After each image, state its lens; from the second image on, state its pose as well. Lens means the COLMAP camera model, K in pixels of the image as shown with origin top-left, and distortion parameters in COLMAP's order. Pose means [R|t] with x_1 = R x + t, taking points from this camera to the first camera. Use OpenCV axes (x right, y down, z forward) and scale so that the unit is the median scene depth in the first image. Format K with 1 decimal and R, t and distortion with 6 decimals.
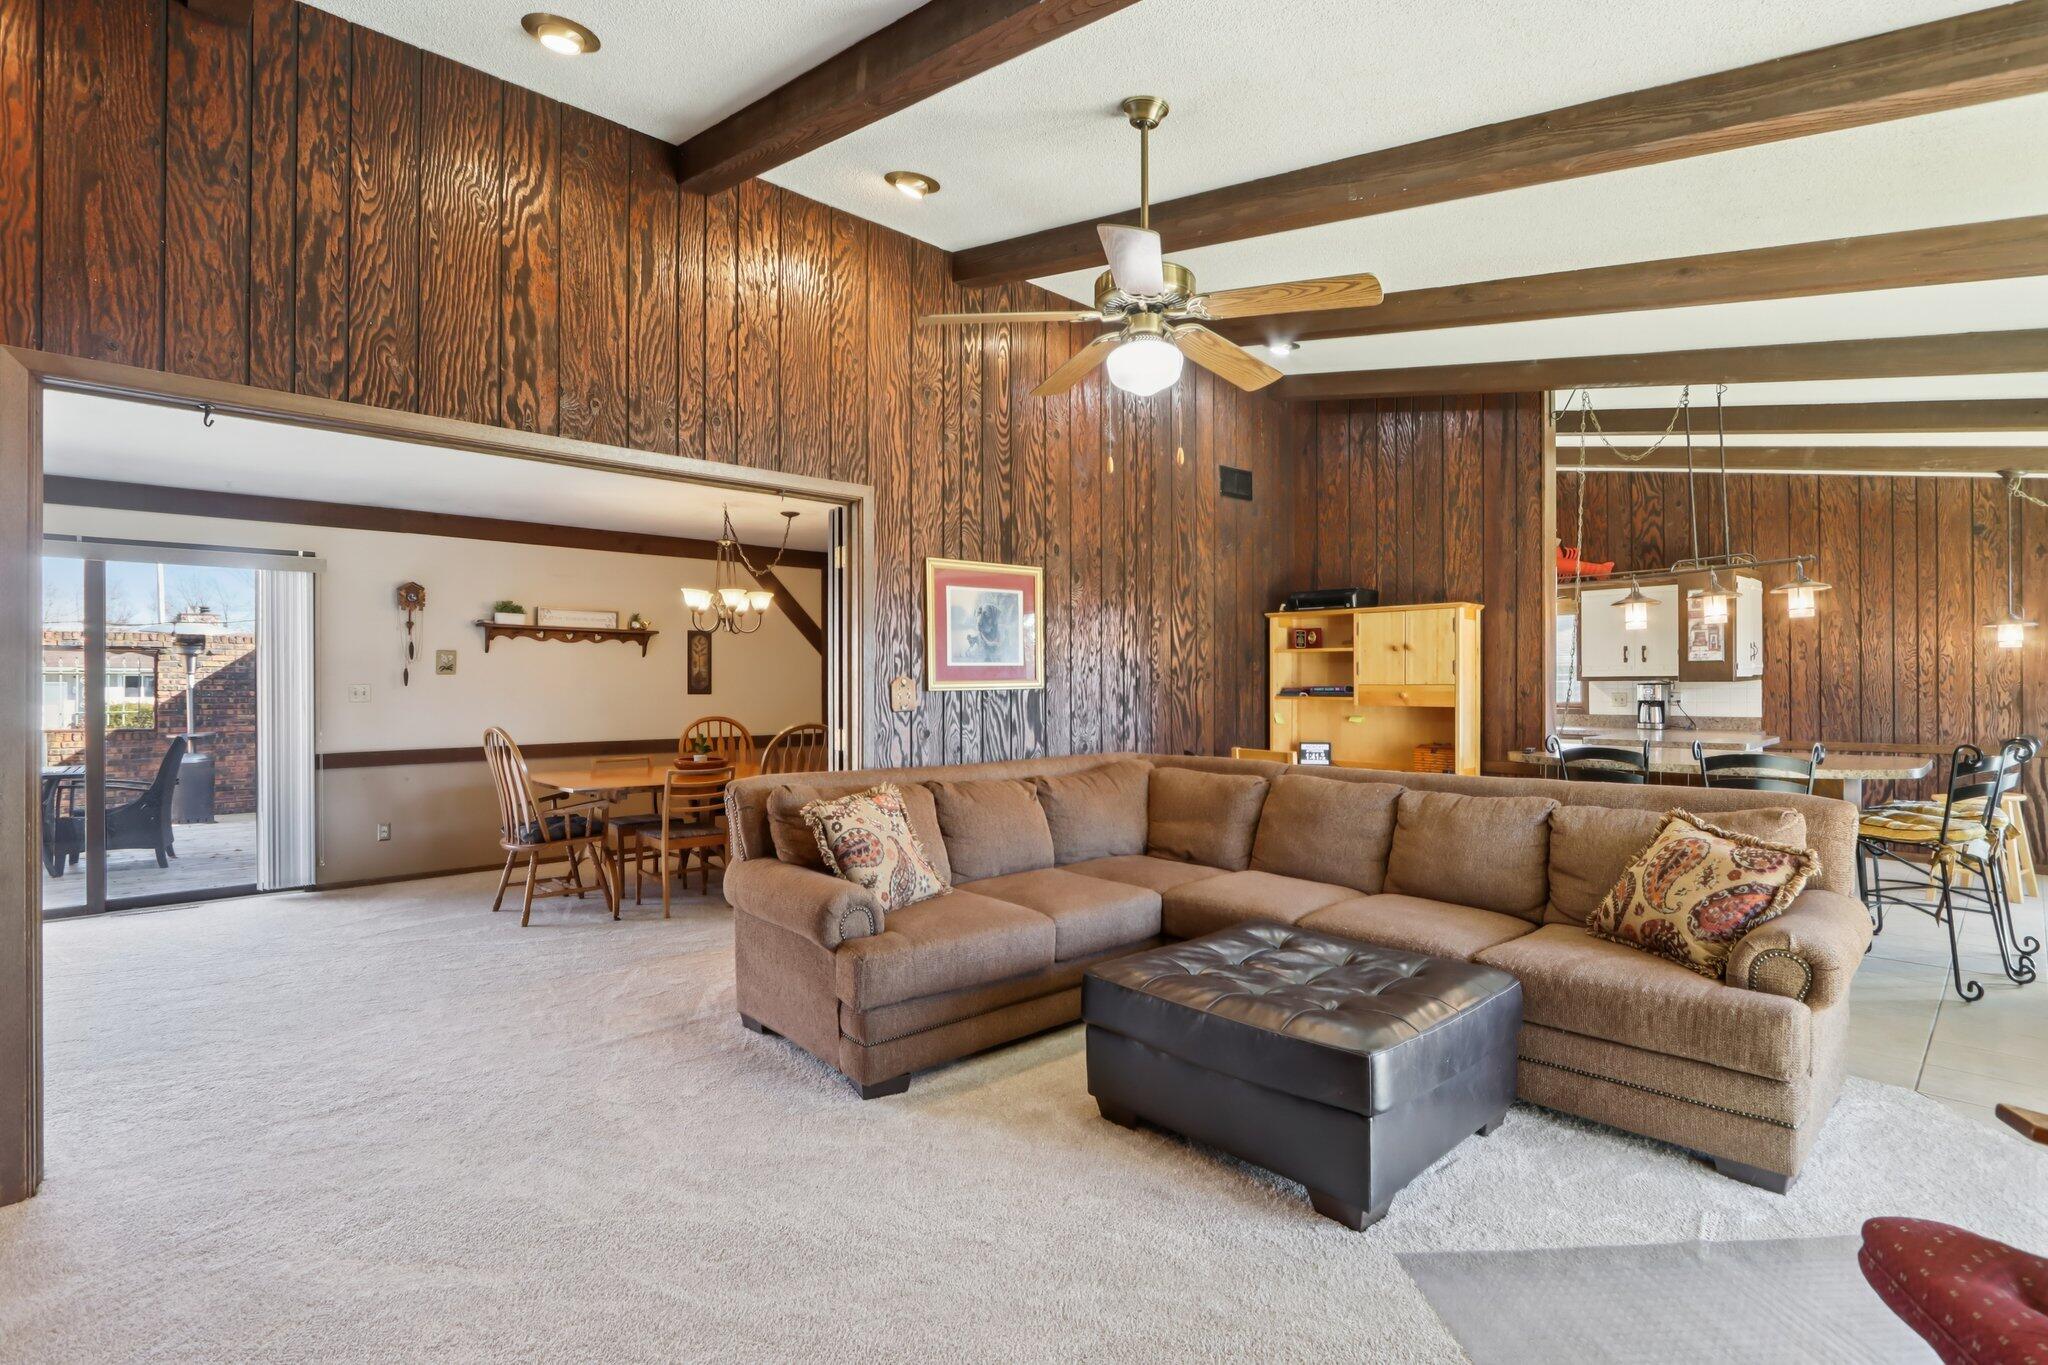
lens RADIAL K [[949.0, 0, 1023.7], [0, 949.0, 685.2], [0, 0, 1]] dist [-0.014723, 0.001615]
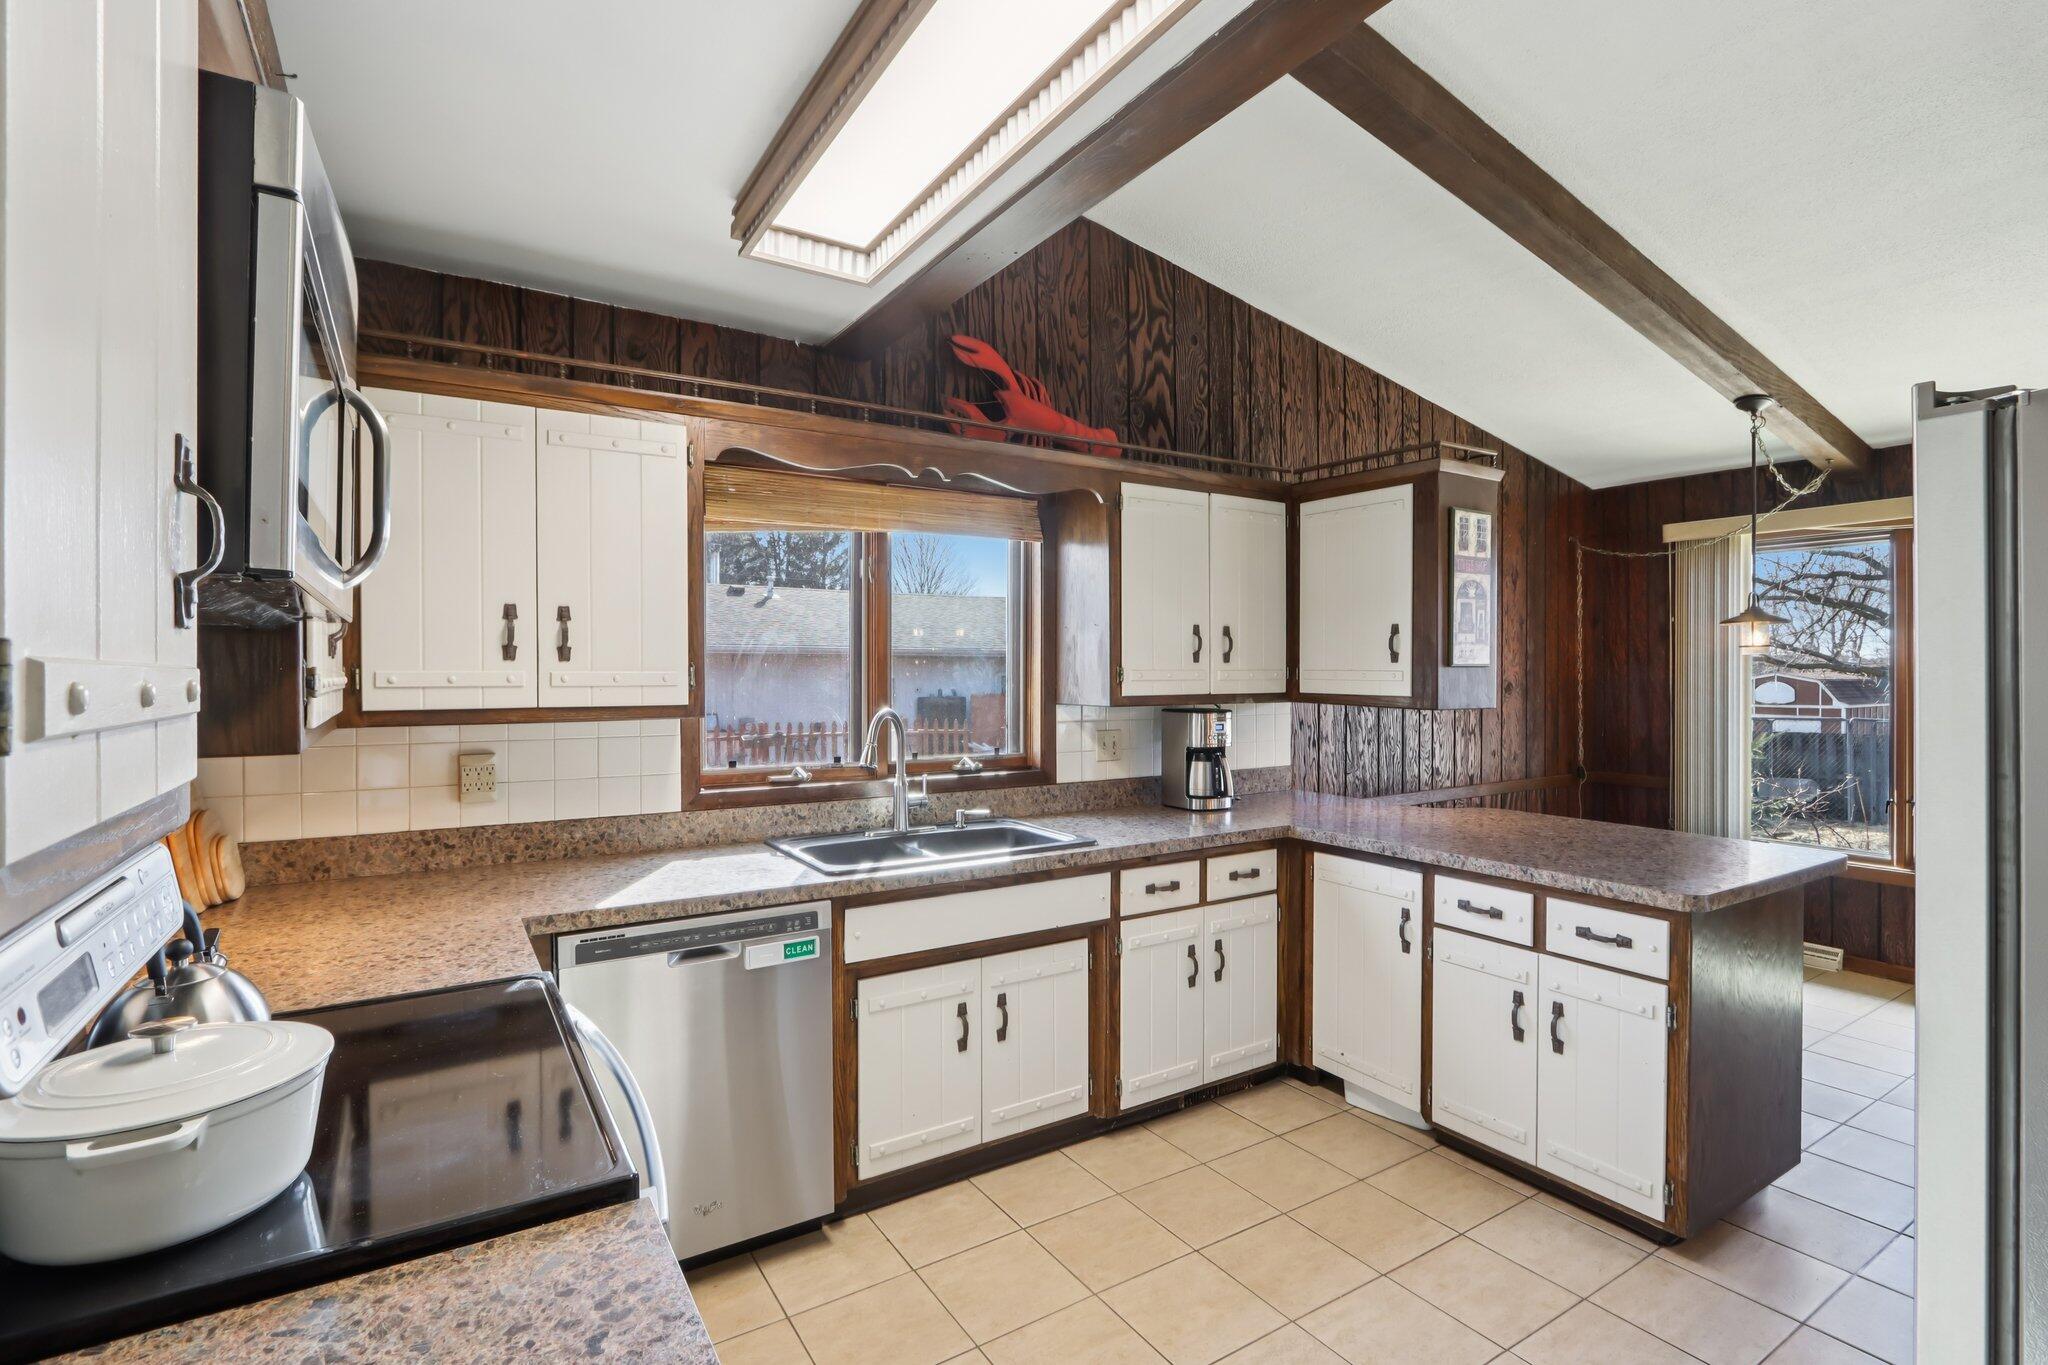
lens RADIAL K [[958.5, 0, 1033.8], [0, 958.5, 673.0], [0, 0, 1]] dist [-0.014340, 0.000230]
pose [[0.181643, 0.000296, 0.983364, 0.215758], [0.001219, 0.999999, -0.000526, -0.021824], [-0.983364, 0.001295, 0.181642, 1.117507]]
